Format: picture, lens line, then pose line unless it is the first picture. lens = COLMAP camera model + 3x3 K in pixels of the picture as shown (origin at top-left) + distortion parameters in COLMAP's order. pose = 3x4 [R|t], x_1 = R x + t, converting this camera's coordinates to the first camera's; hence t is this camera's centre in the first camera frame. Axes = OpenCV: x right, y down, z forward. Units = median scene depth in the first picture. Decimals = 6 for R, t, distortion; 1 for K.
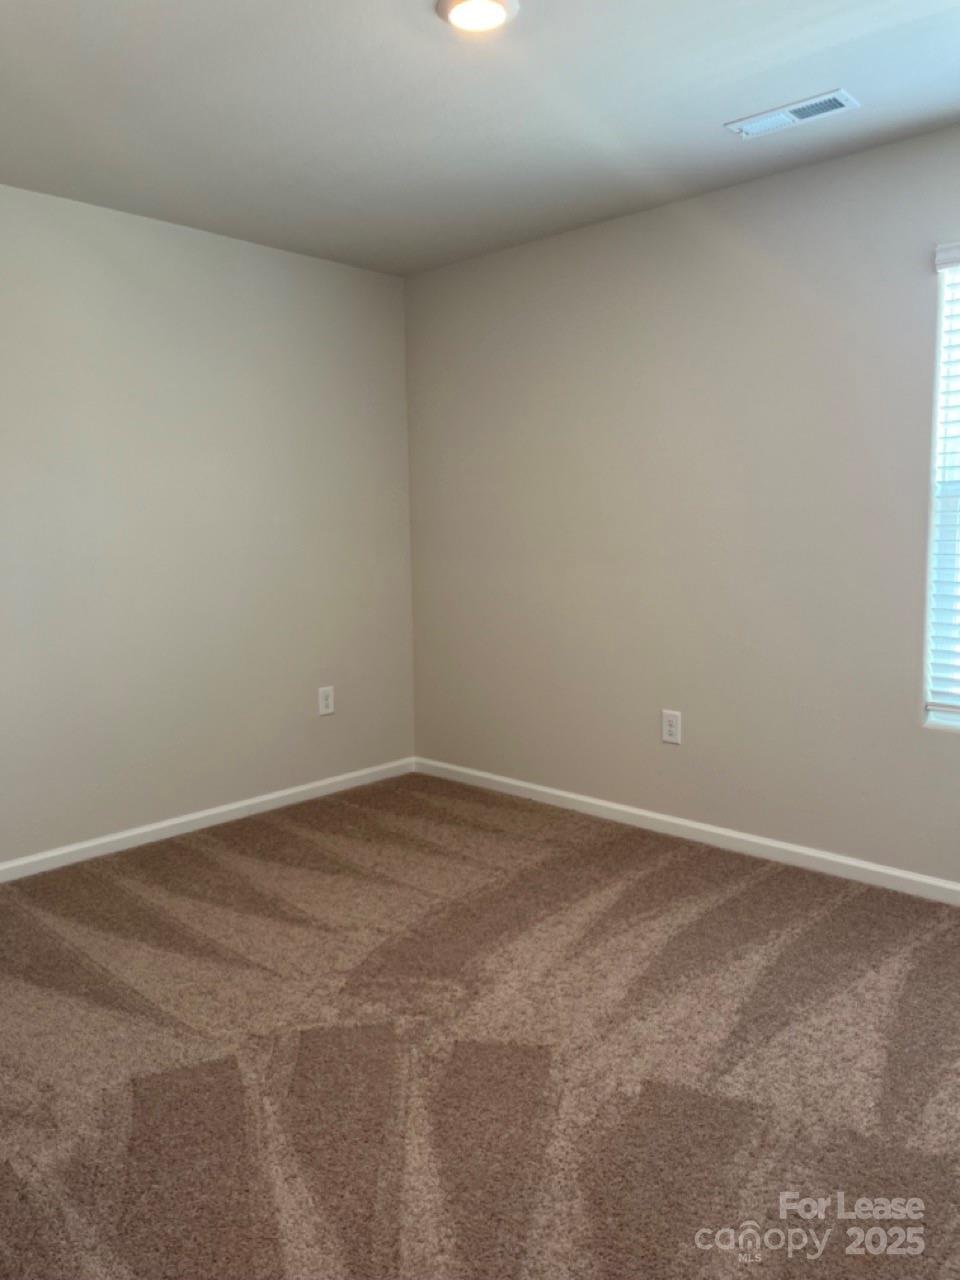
lens RADIAL K [[985.1, 0, 480.0], [0, 985.1, 640.0], [0, 0, 1]] dist [0.101846, -0.130200]
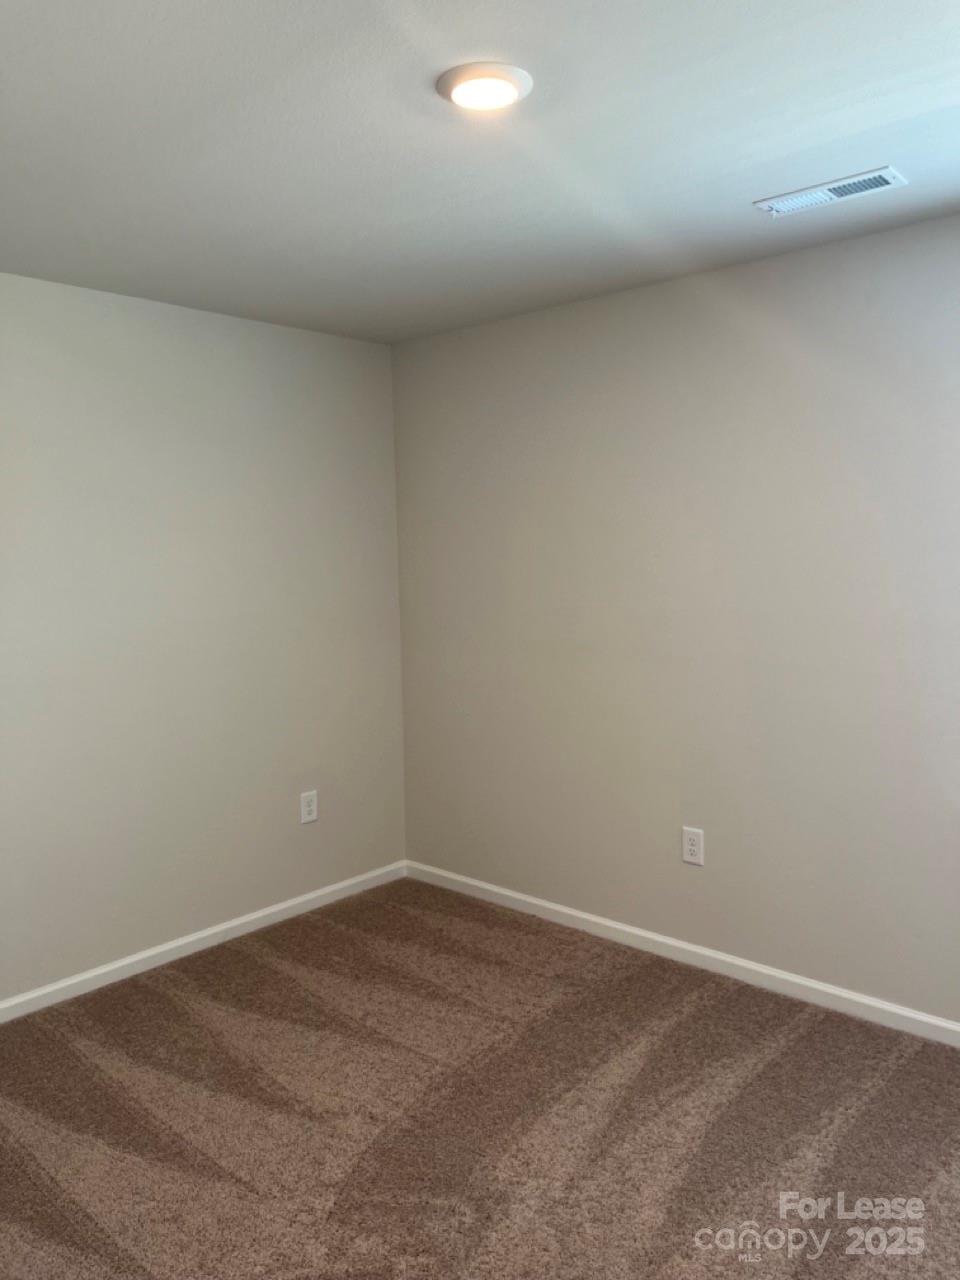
lens RADIAL K [[985.1, 0, 480.0], [0, 985.1, 640.0], [0, 0, 1]] dist [0.101846, -0.130200]
pose [[0.999780, -0.010983, 0.017882, -0.018465], [0.011343, 0.999733, -0.020131, -0.106005], [-0.017656, 0.020329, 0.999637, 0.117969]]
